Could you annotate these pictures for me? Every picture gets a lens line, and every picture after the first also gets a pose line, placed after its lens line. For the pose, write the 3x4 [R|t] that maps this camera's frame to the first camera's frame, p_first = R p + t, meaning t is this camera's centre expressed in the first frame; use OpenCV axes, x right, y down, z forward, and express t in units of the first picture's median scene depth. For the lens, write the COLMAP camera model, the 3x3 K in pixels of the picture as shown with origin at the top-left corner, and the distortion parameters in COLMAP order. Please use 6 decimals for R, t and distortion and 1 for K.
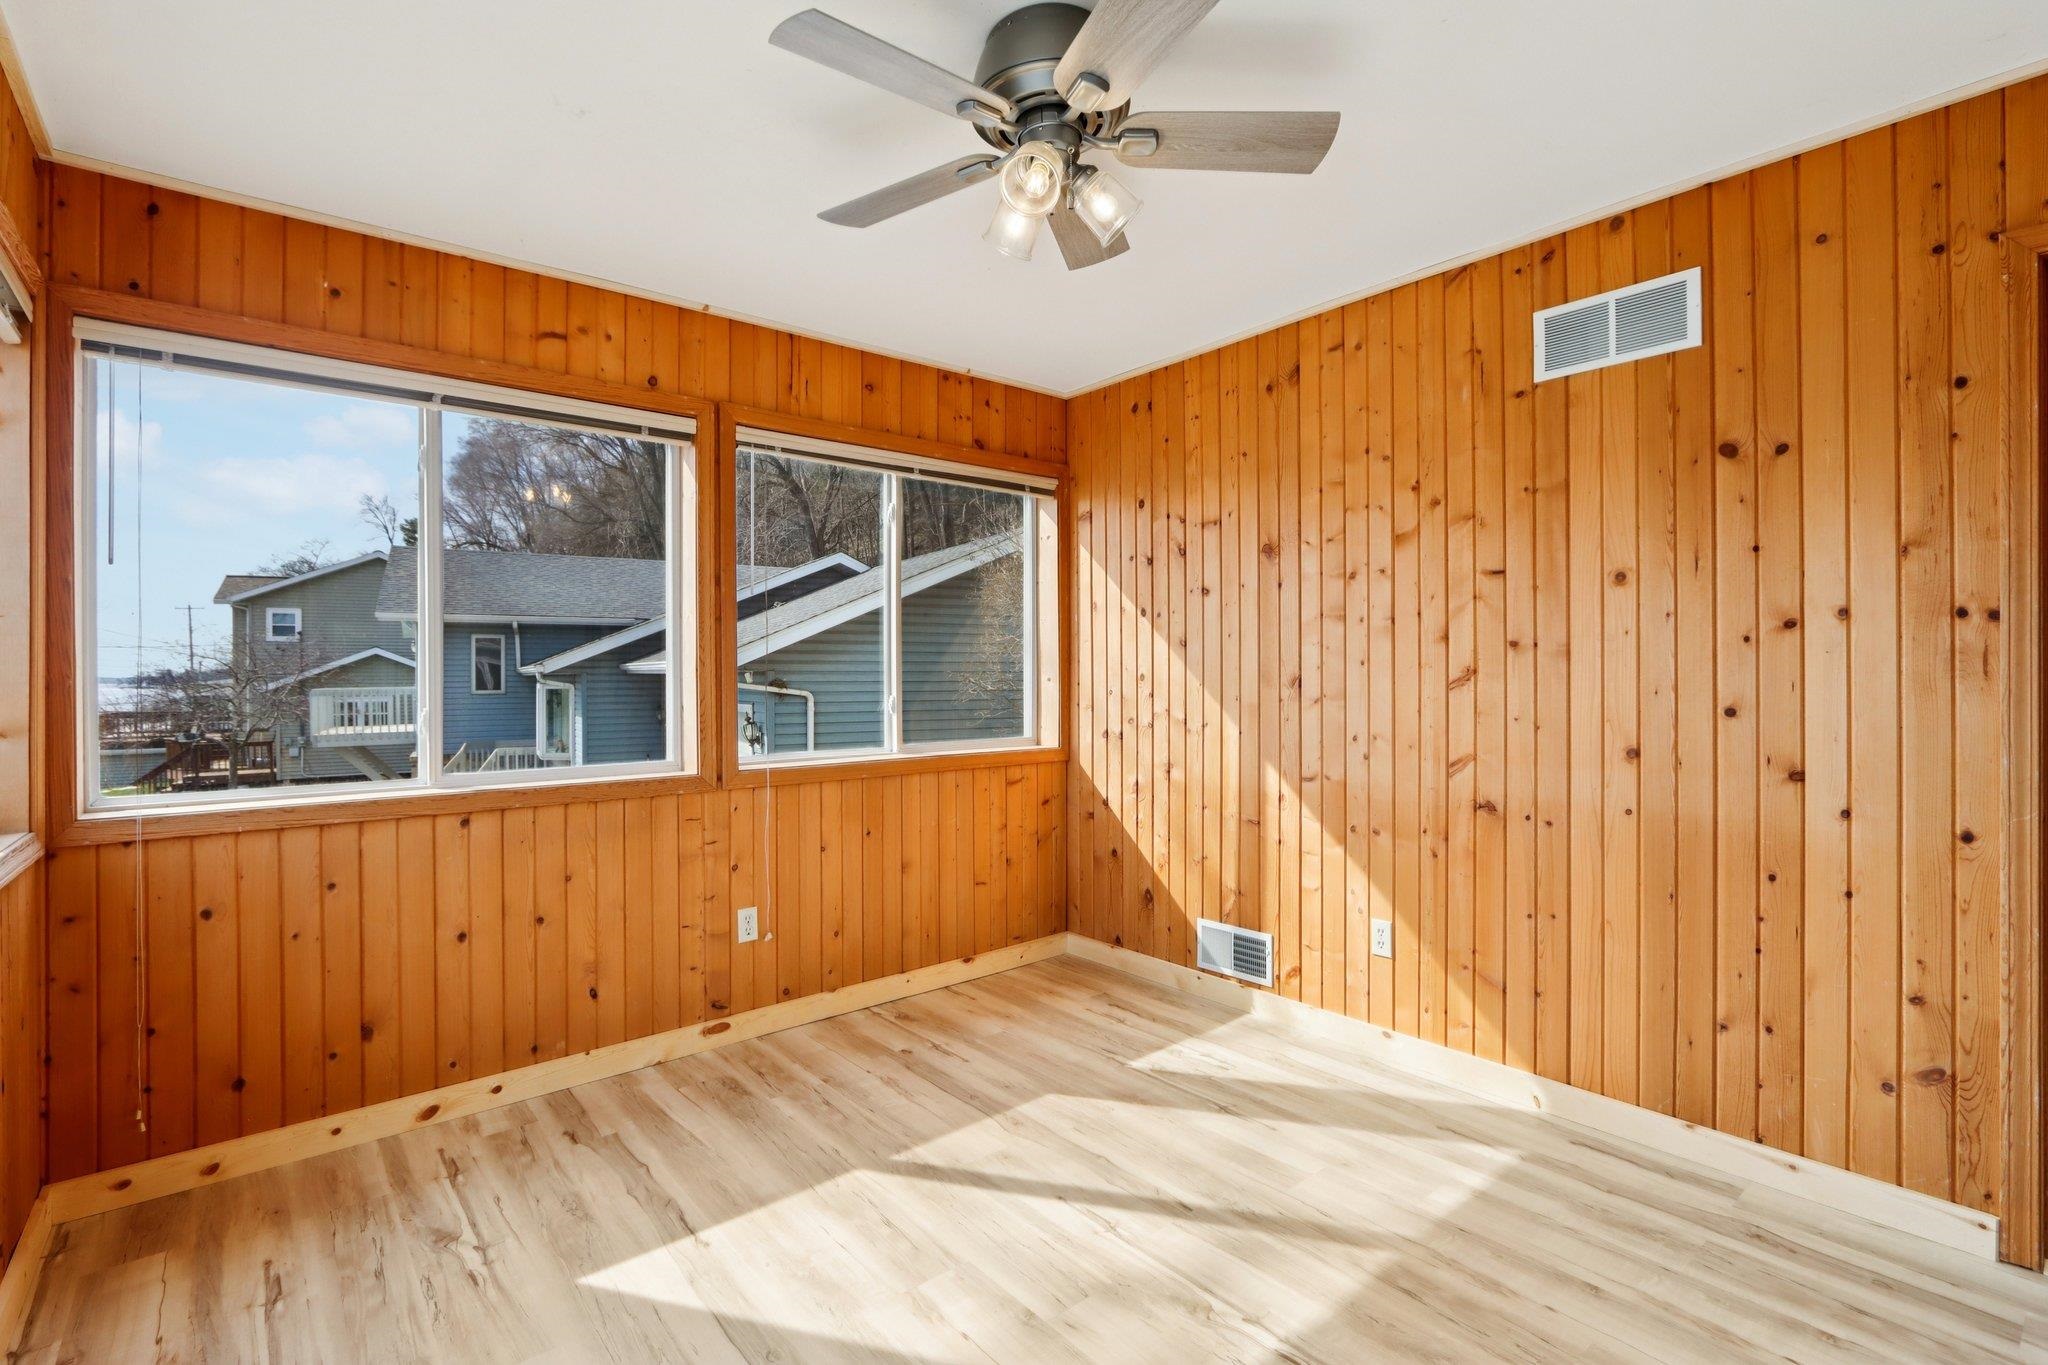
lens RADIAL K [[946.1, 0, 1024.0], [0, 946.1, 682.5], [0, 0, 1]] dist [-0.001650, -0.000110]
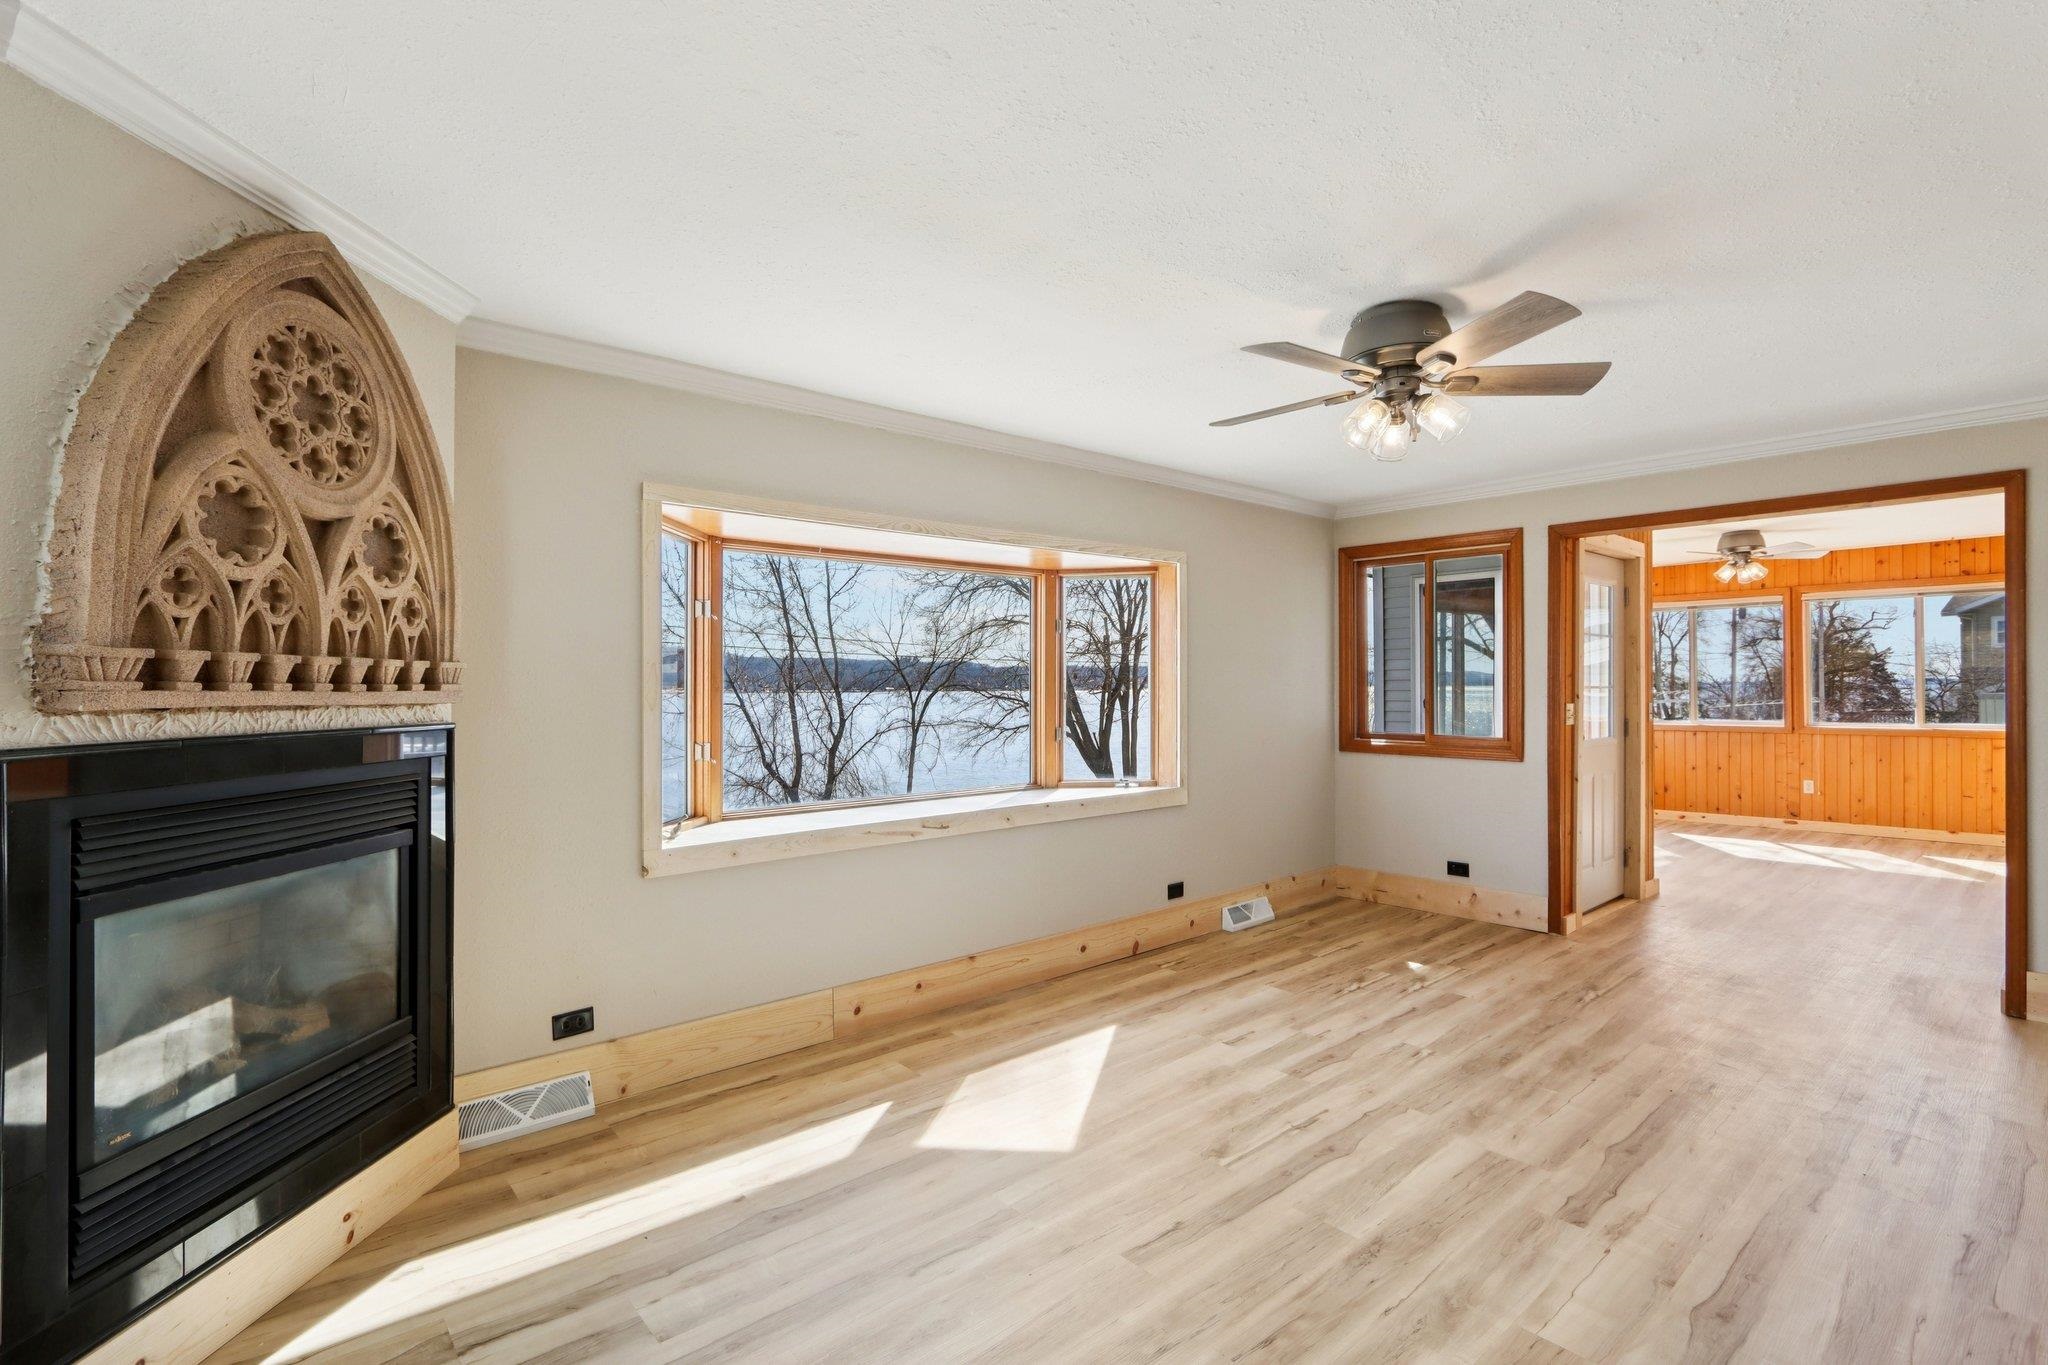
lens RADIAL K [[988.1, 0, 1024.0], [0, 988.1, 682.5], [0, 0, 1]] dist [0.000092, 0.000076]
pose [[0.060360, -0.000824, -0.998176, 2.300665], [-0.003438, 0.999994, -0.001034, -0.018070], [0.998171, 0.003494, 0.060357, -1.313988]]
